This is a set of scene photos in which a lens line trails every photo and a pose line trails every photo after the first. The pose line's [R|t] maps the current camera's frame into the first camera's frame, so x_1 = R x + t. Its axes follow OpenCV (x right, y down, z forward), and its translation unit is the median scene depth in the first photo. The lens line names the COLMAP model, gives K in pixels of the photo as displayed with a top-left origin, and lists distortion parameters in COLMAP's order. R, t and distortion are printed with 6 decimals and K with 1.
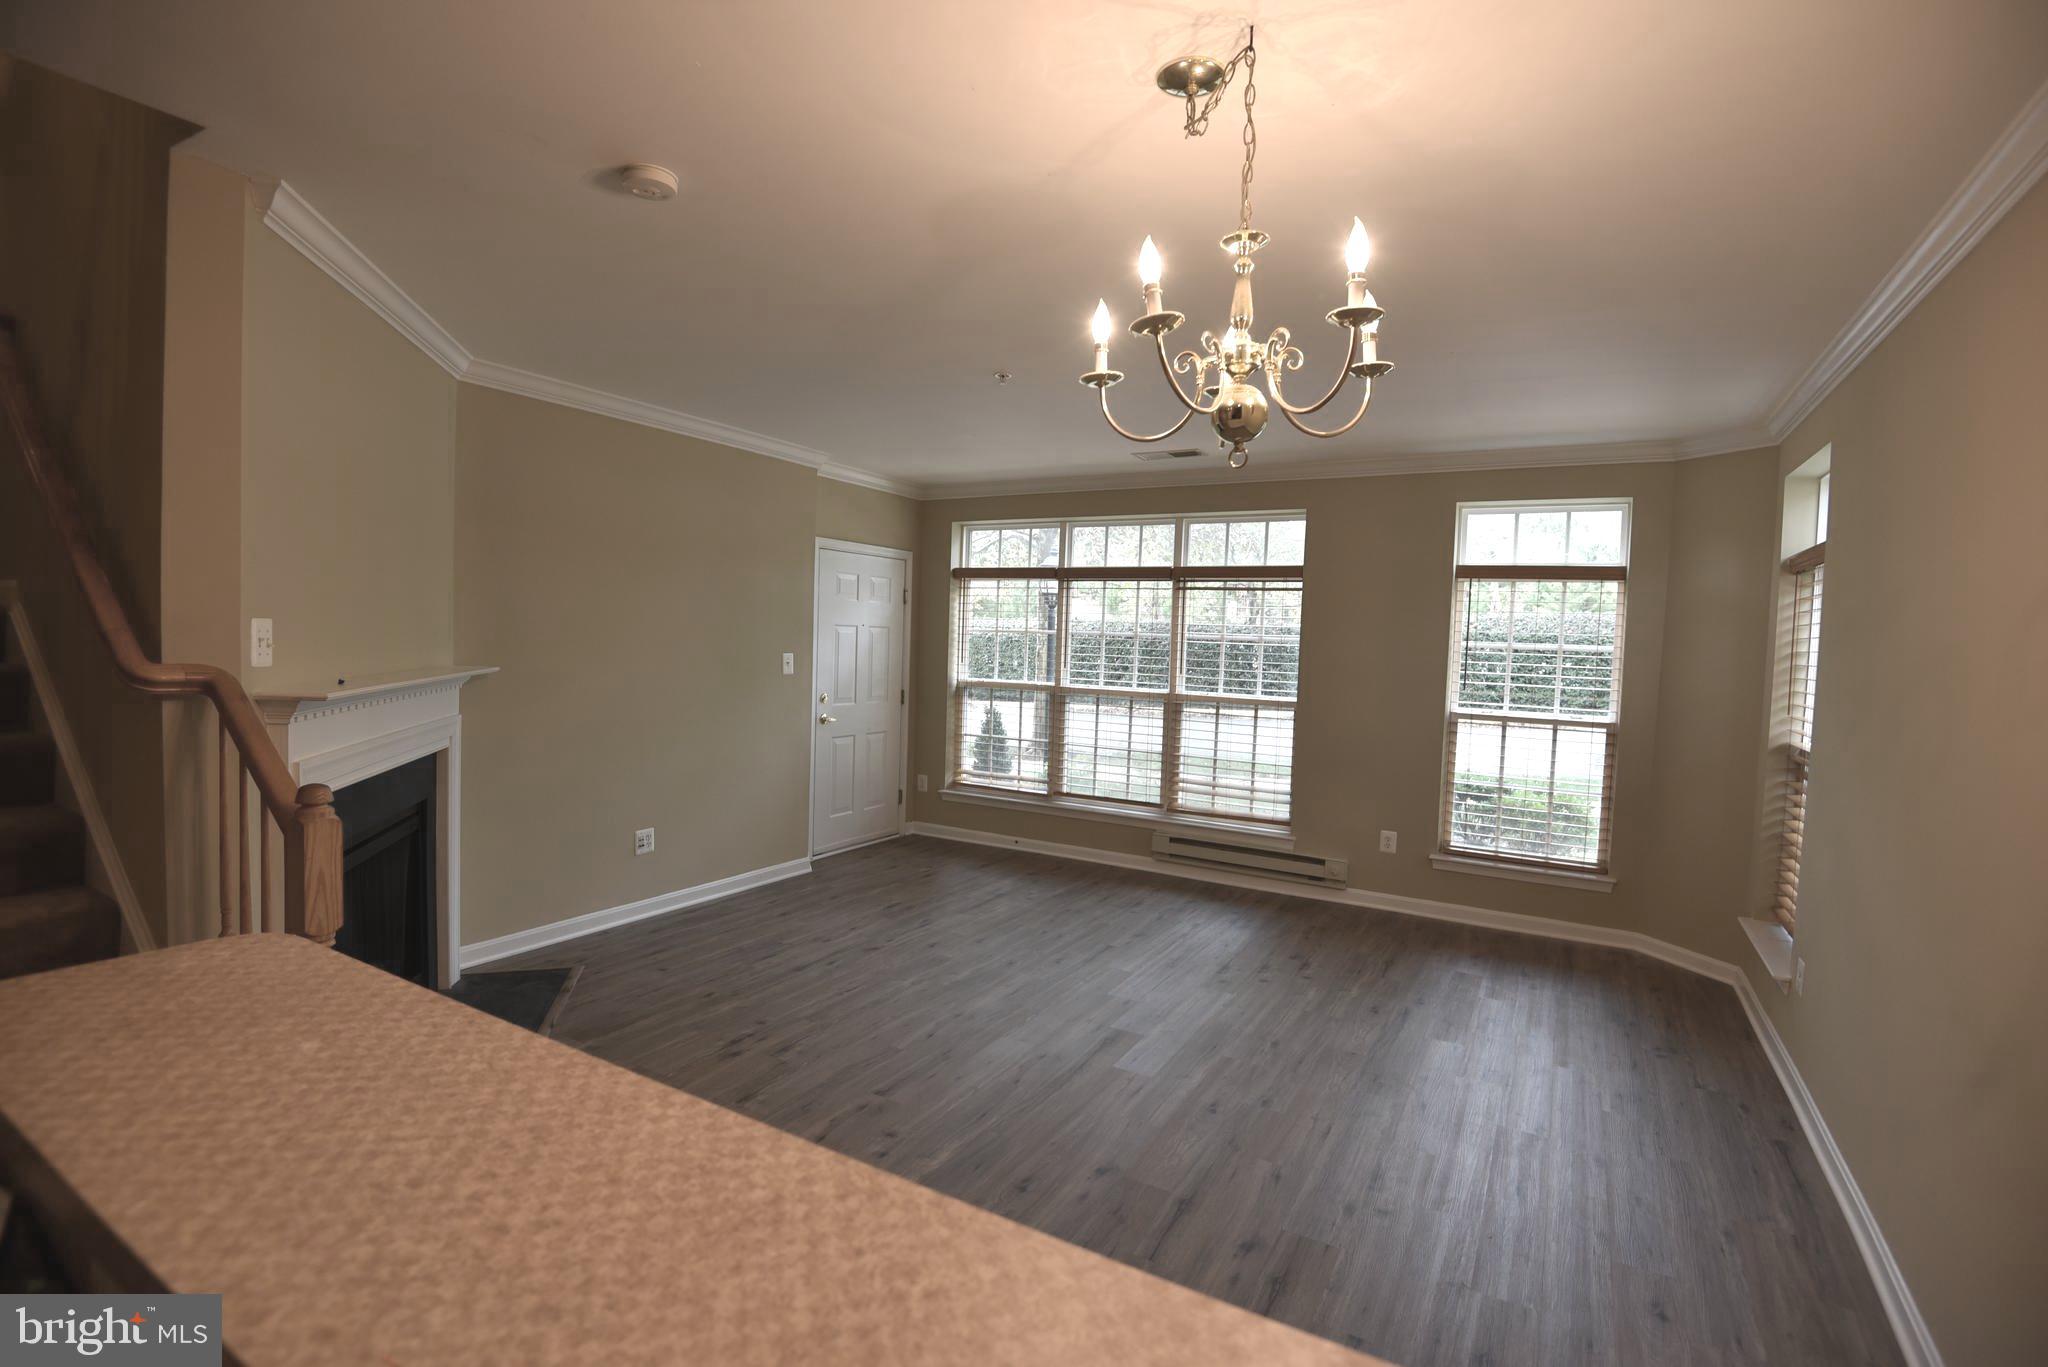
lens RADIAL K [[946.9, 0, 1019.2], [0, 946.9, 686.2], [0, 0, 1]] dist [-0.008884, -0.025163]
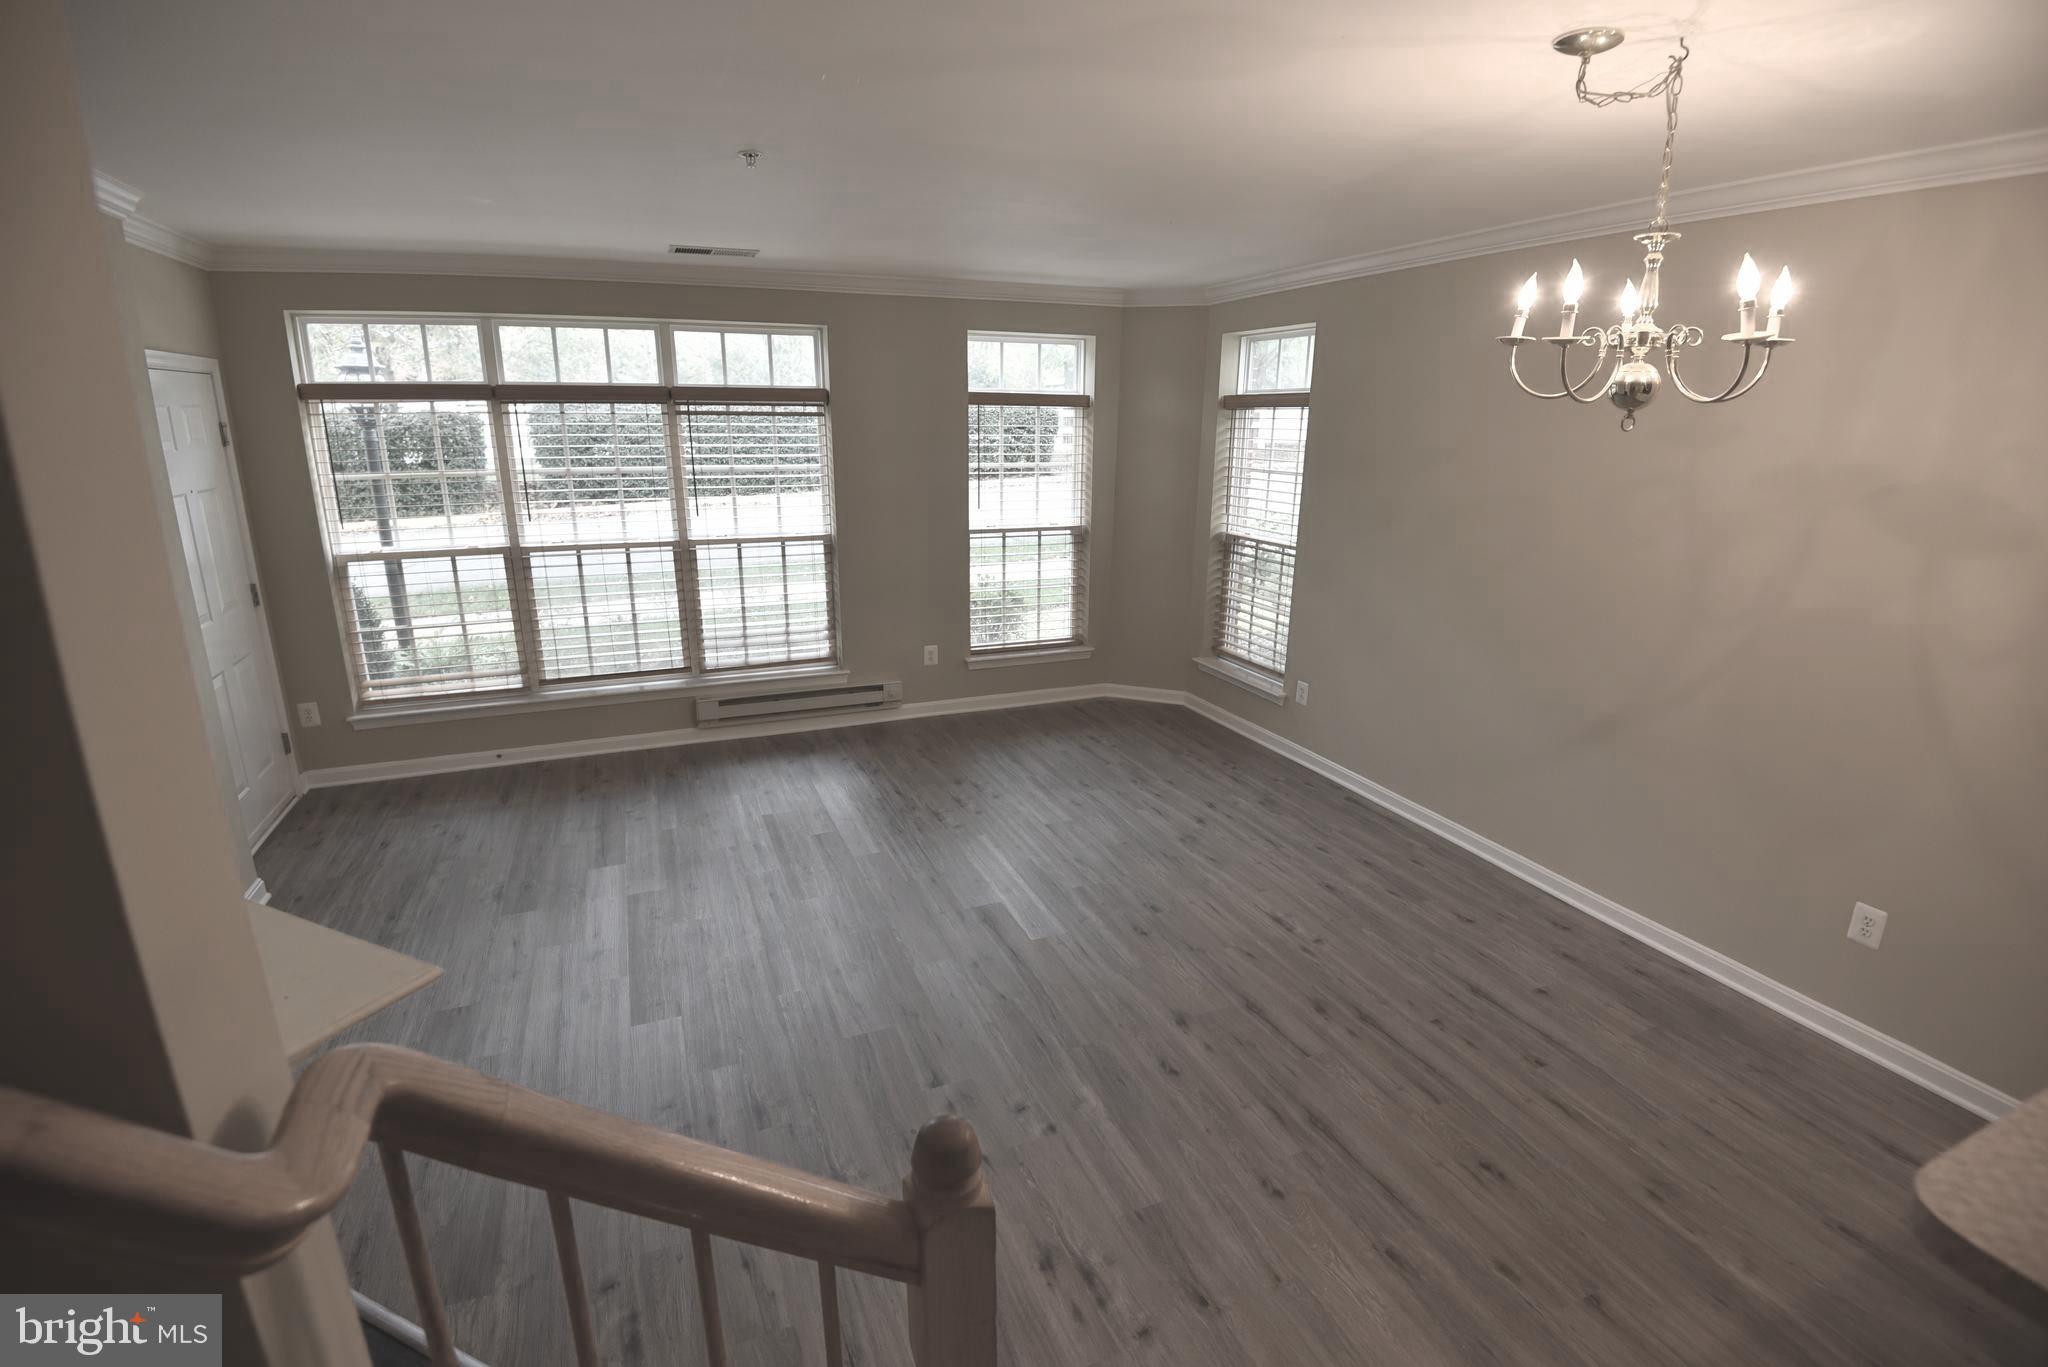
lens RADIAL K [[946.9, 0, 1019.2], [0, 946.9, 686.2], [0, 0, 1]] dist [-0.008884, -0.025163]
pose [[0.609041, -0.244614, 0.754475, -0.424618], [0.057477, 0.962364, 0.265617, -0.095433], [-0.791053, -0.118407, 0.600179, 0.290490]]
